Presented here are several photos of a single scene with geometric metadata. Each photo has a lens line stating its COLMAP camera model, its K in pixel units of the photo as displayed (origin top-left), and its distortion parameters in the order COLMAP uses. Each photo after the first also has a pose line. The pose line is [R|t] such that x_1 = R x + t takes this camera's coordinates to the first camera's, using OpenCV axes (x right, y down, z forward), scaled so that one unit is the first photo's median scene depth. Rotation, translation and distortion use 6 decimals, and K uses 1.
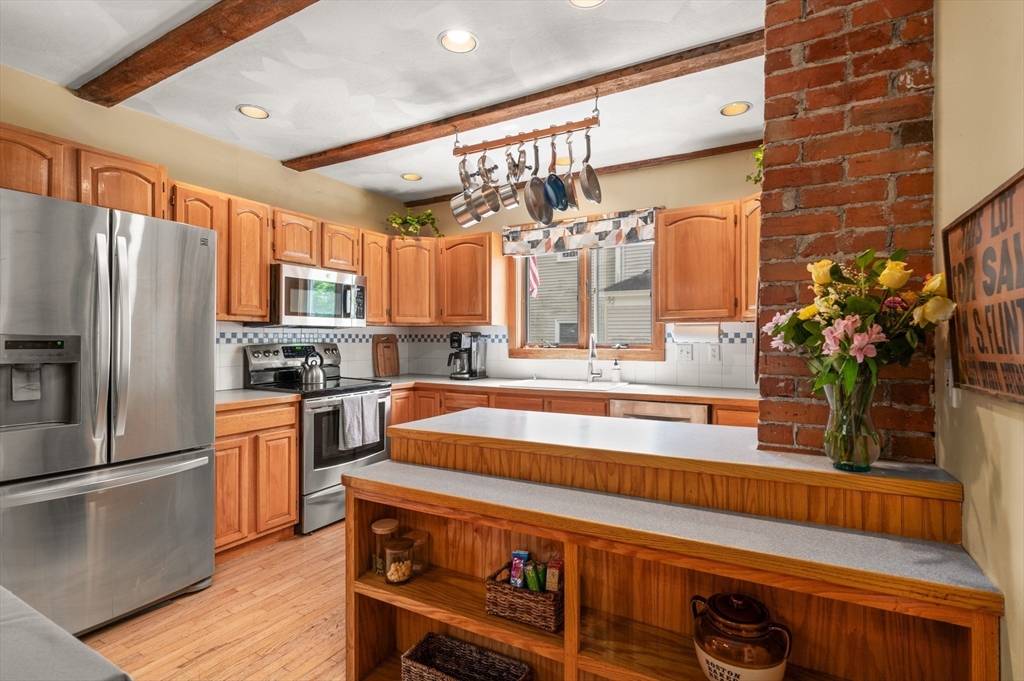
lens RADIAL K [[477.5, 0, 520.5], [0, 477.5, 334.7], [0, 0, 1]] dist [-0.000140, 0.000406]
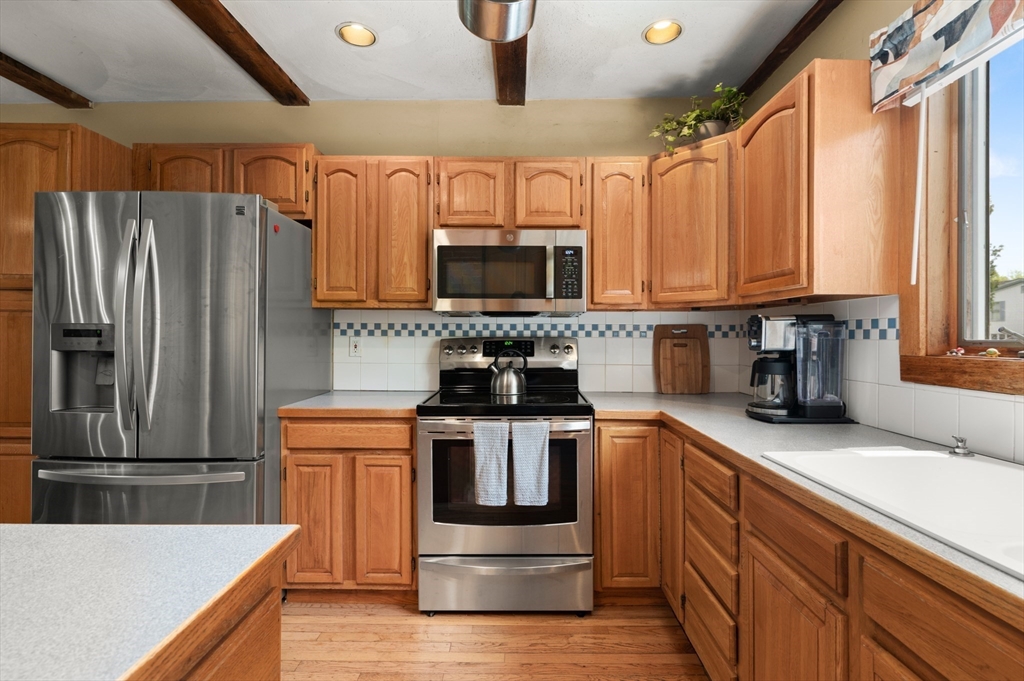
lens RADIAL K [[477.5, 0, 520.5], [0, 477.5, 334.7], [0, 0, 1]] dist [-0.000140, 0.000406]
pose [[0.483894, -0.001649, -0.875125, 0.204028], [0.004162, 0.999991, 0.000417, 0.015234], [0.875116, -0.003844, 0.483897, 0.716007]]
